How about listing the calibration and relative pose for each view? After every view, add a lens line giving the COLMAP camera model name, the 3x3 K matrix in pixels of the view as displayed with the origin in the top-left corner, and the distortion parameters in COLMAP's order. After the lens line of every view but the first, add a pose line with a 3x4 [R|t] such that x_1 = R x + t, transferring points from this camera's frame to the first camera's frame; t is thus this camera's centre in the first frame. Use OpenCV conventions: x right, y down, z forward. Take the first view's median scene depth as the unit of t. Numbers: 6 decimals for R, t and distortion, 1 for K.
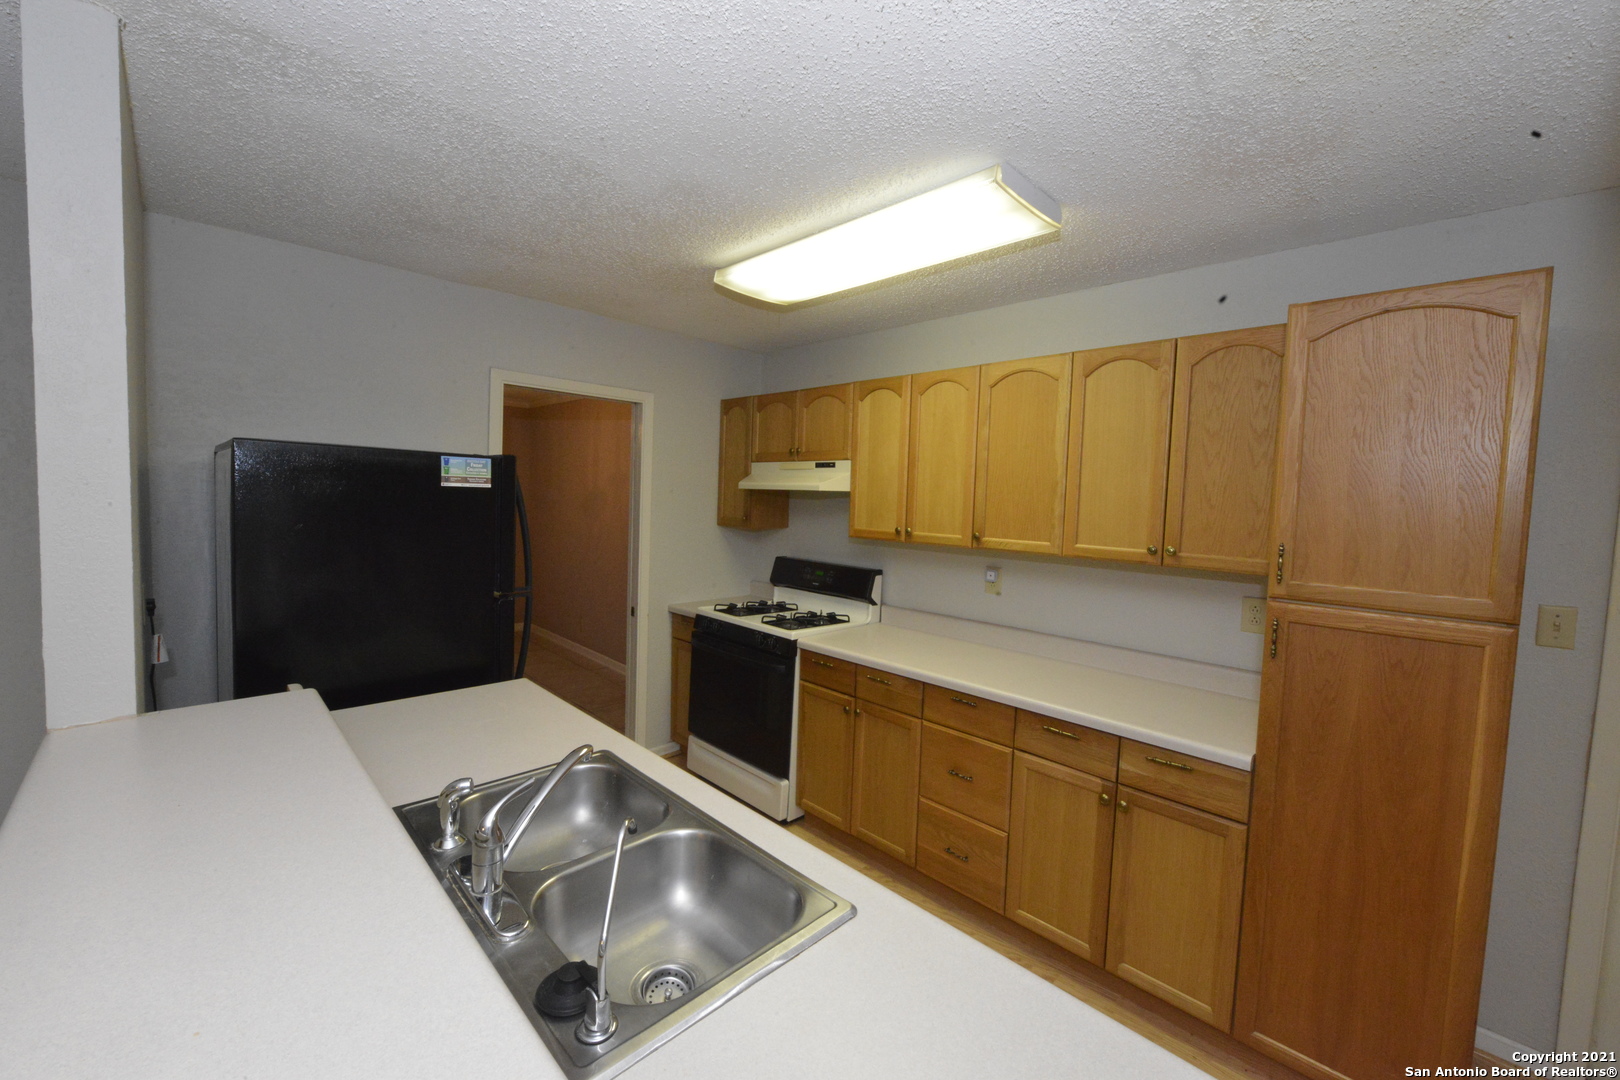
lens RADIAL K [[635.4, 0, 810.8], [0, 635.4, 534.3], [0, 0, 1]] dist [-0.006904, -0.000062]
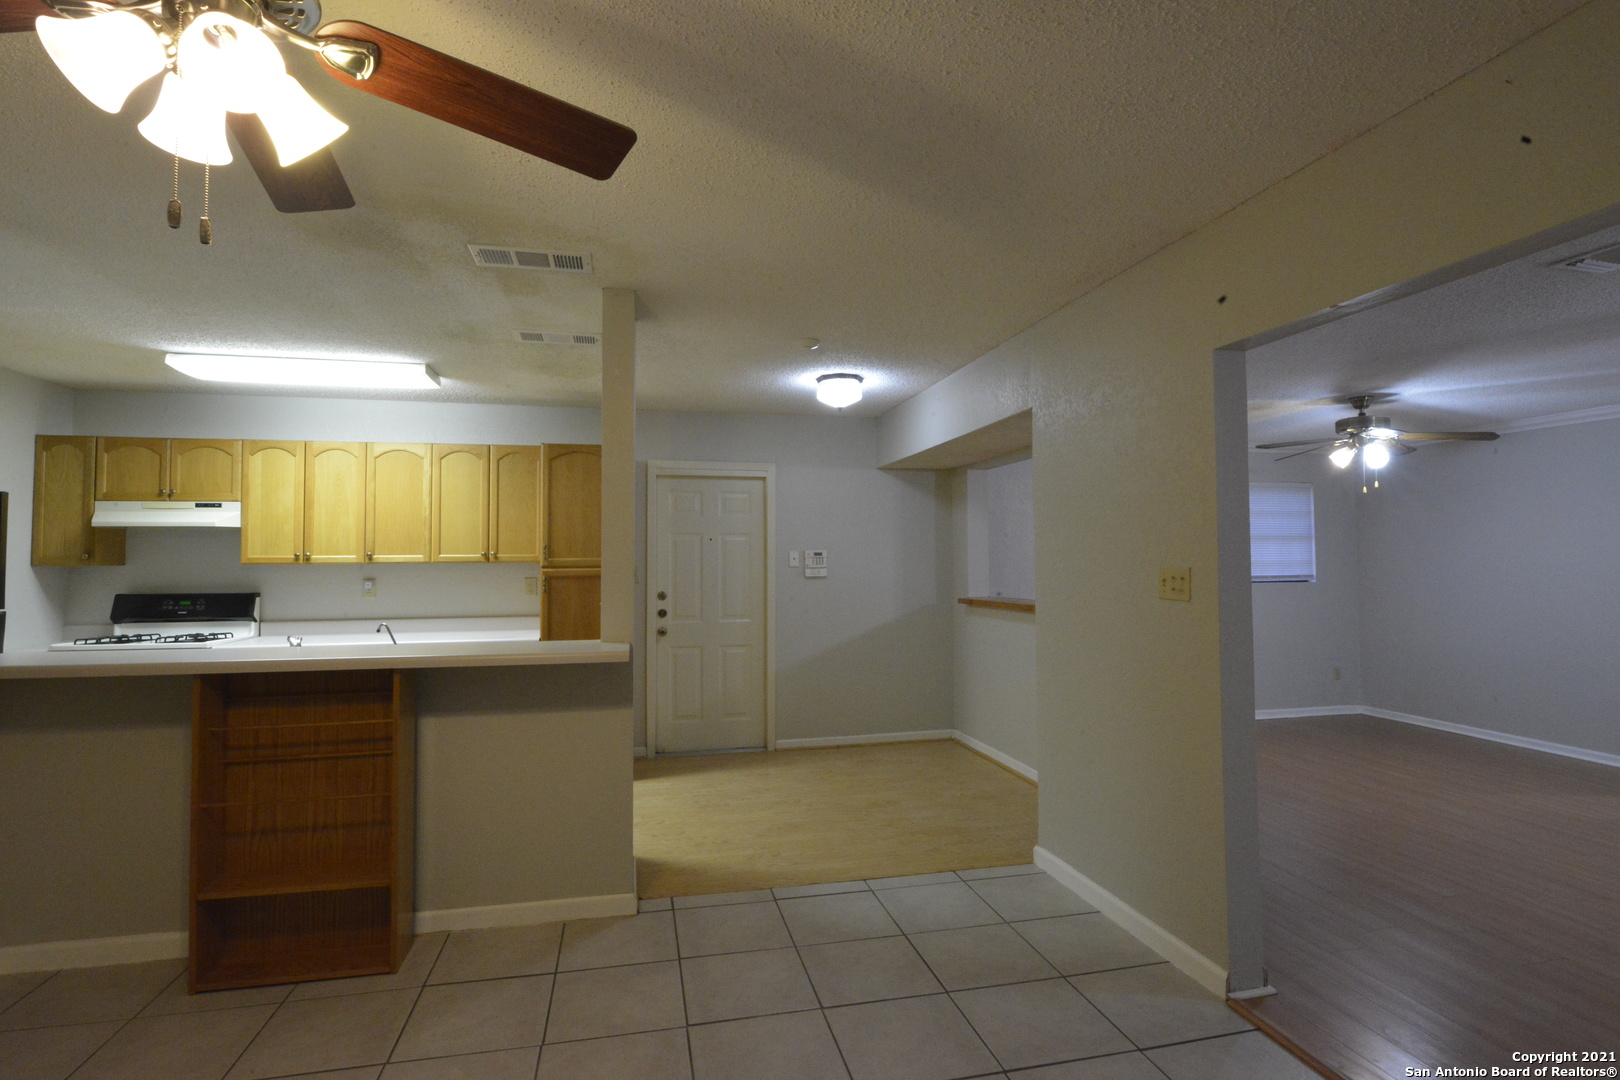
lens RADIAL K [[803.2, 0, 810.9], [0, 803.2, 533.2], [0, 0, 1]] dist [-0.005631, -0.000771]
pose [[0.536124, -0.007332, 0.844107, -0.861345], [0.076117, 0.996309, -0.039690, 0.117928], [-0.840700, 0.085530, 0.534704, -0.991260]]
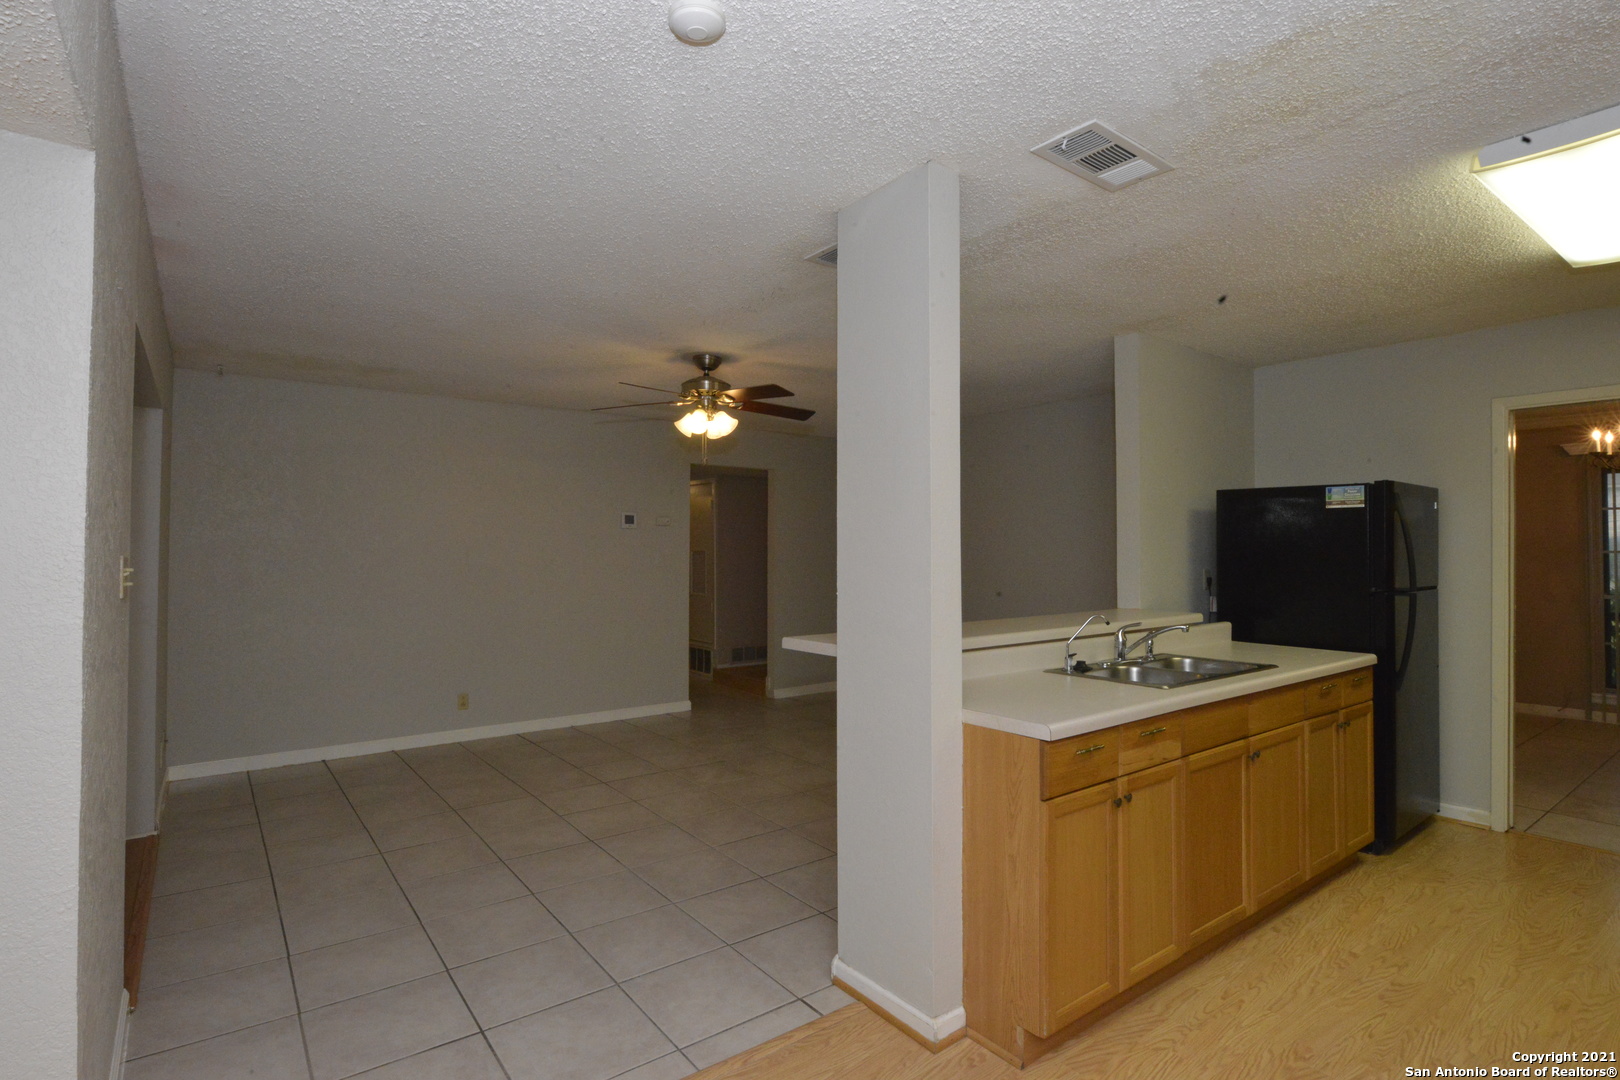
lens RADIAL K [[803.2, 0, 810.9], [0, 803.2, 533.2], [0, 0, 1]] dist [-0.005631, -0.000771]
pose [[-0.133778, -0.055269, -0.989469, 1.177357], [-0.066083, 0.996719, -0.046740, 0.122478], [0.988806, 0.059134, -0.136991, 0.085611]]
